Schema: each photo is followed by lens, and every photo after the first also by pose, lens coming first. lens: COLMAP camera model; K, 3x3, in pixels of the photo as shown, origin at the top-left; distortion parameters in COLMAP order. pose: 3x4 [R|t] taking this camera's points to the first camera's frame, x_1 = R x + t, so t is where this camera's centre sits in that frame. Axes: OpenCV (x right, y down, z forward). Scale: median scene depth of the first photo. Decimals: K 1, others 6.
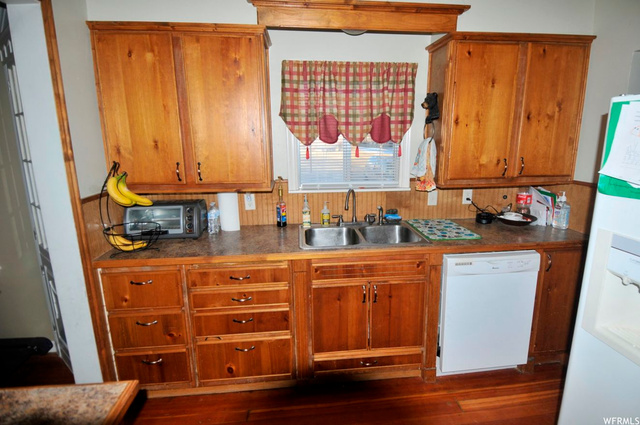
lens RADIAL K [[350.4, 0, 320.9], [0, 350.4, 211.8], [0, 0, 1]] dist [-0.001133, 0.000004]
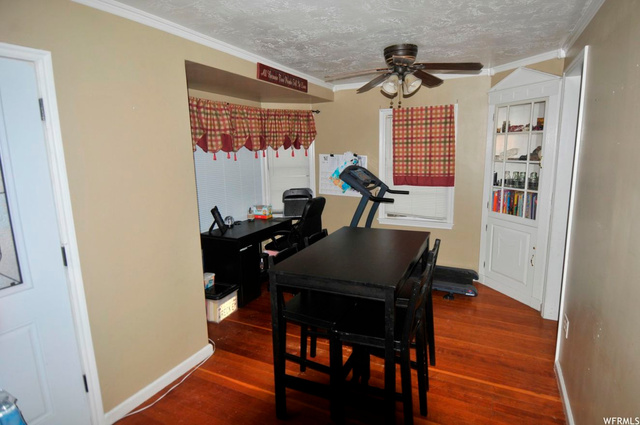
lens RADIAL K [[350.4, 0, 319.7], [0, 350.4, 211.6], [0, 0, 1]] dist [-0.001133, 0.000004]
pose [[0.554165, -0.154731, 0.817900, -1.402868], [0.200997, 0.978370, 0.048904, 0.085932], [-0.807776, 0.137294, 0.573279, -0.252889]]
